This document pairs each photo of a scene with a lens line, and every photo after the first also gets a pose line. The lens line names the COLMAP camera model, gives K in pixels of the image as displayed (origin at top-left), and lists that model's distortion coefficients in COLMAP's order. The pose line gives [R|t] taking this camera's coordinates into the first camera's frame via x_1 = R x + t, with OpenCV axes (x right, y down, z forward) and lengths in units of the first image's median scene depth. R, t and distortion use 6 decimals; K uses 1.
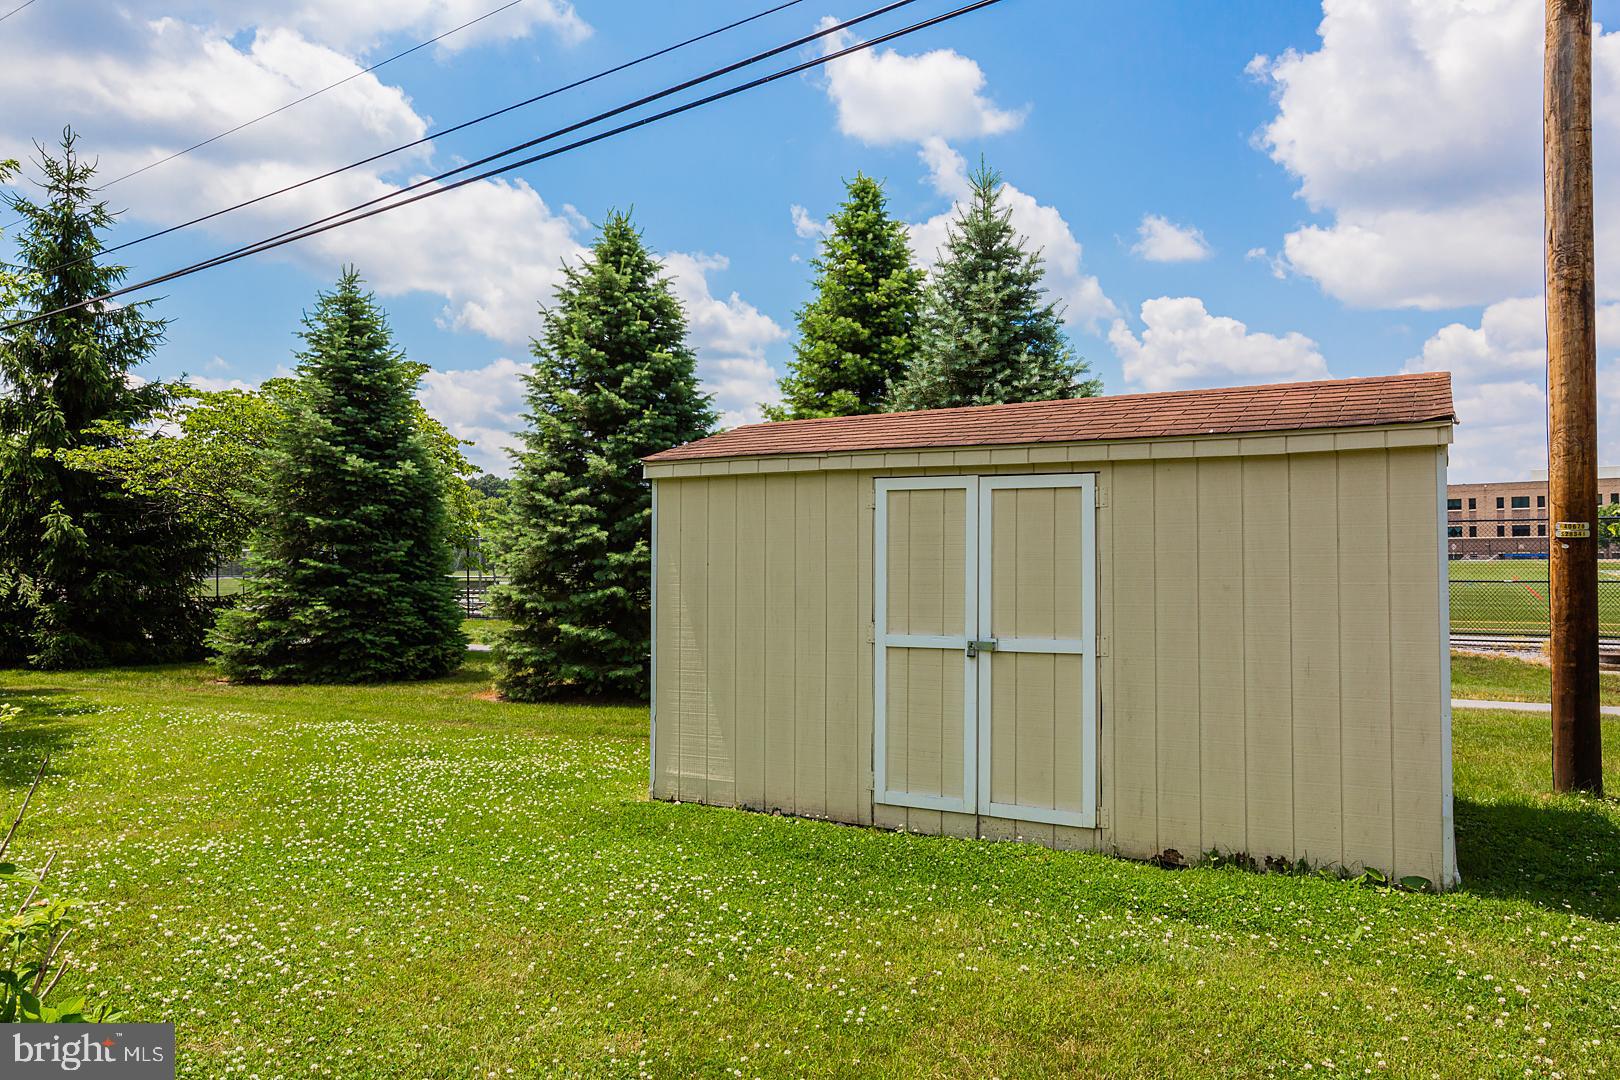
lens RADIAL K [[1120.9, 0, 808.7], [0, 1120.9, 536.8], [0, 0, 1]] dist [0.007511, 0.003968]
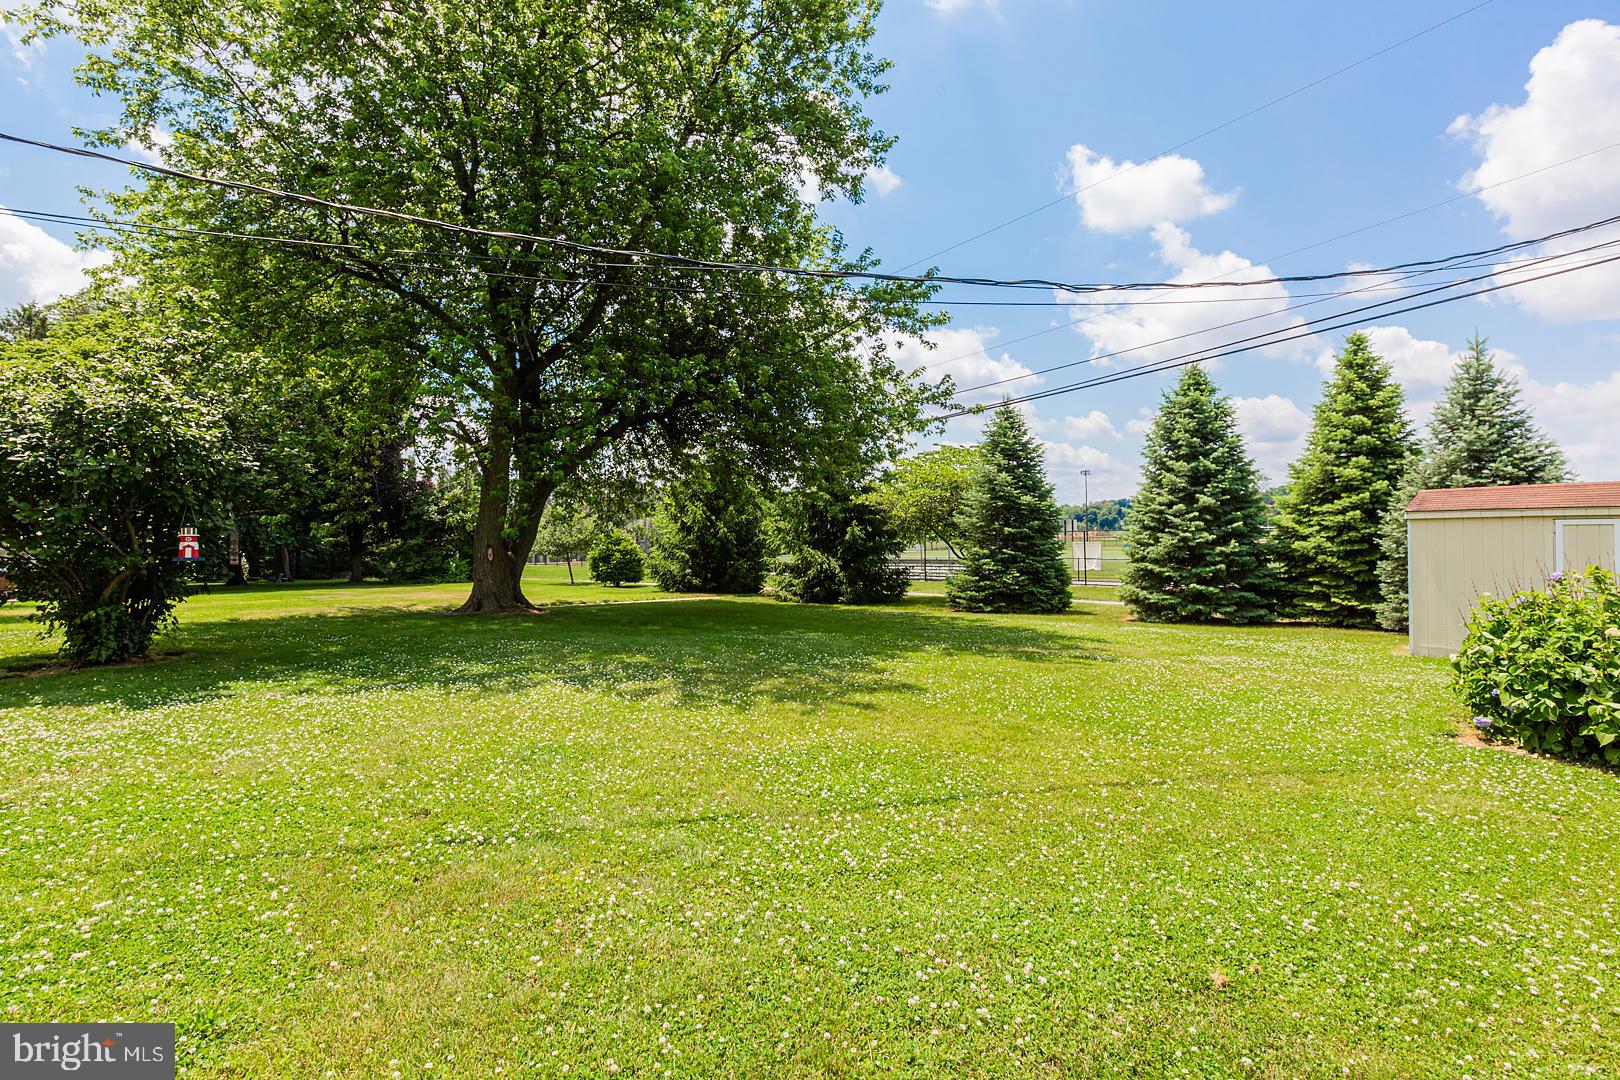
lens RADIAL K [[783.0, 0, 790.8], [0, 783.0, 538.0], [0, 0, 1]] dist [-0.002059, -0.001242]
pose [[0.947787, -0.006848, -0.318829, -0.363910], [0.010883, 0.999882, 0.010879, -0.018952], [0.318717, -0.013780, 0.947750, -0.406356]]
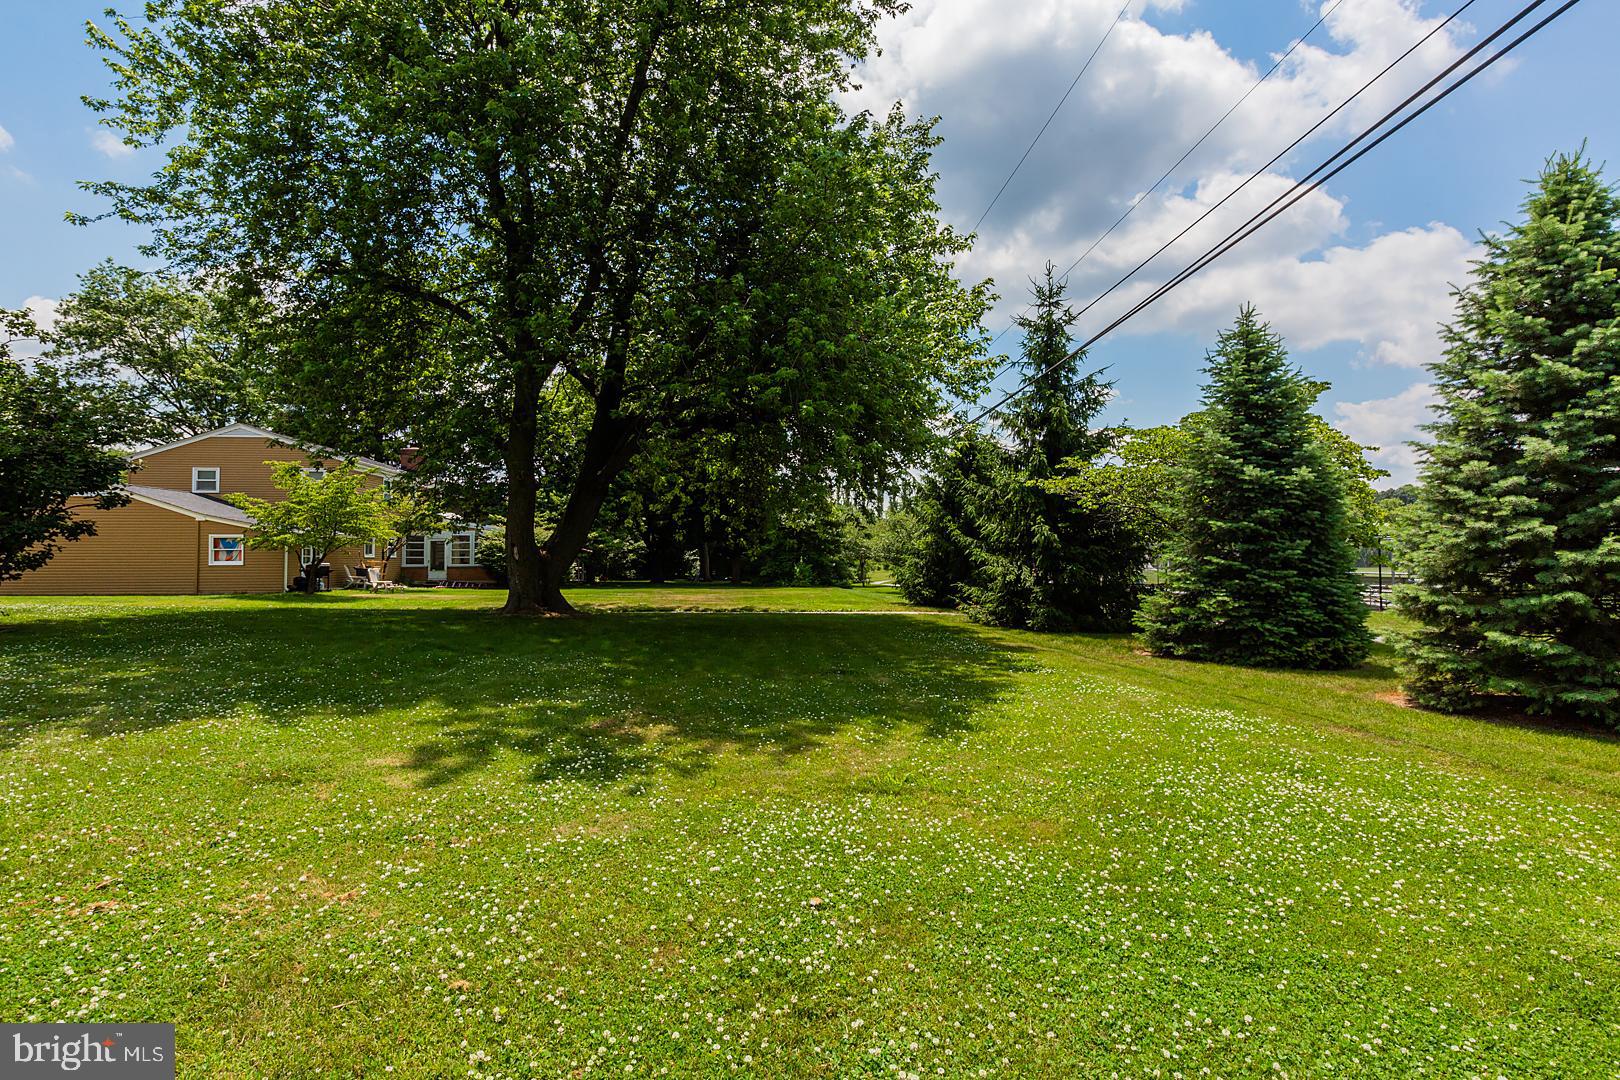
lens RADIAL K [[783.0, 0, 807.1], [0, 783.0, 533.8], [0, 0, 1]] dist [-0.002059, -0.001242]
pose [[0.594171, -0.017848, -0.804141, -0.034907], [0.010788, 0.999841, -0.014220, 0.002924], [0.804266, -0.000226, 0.594269, 0.164712]]
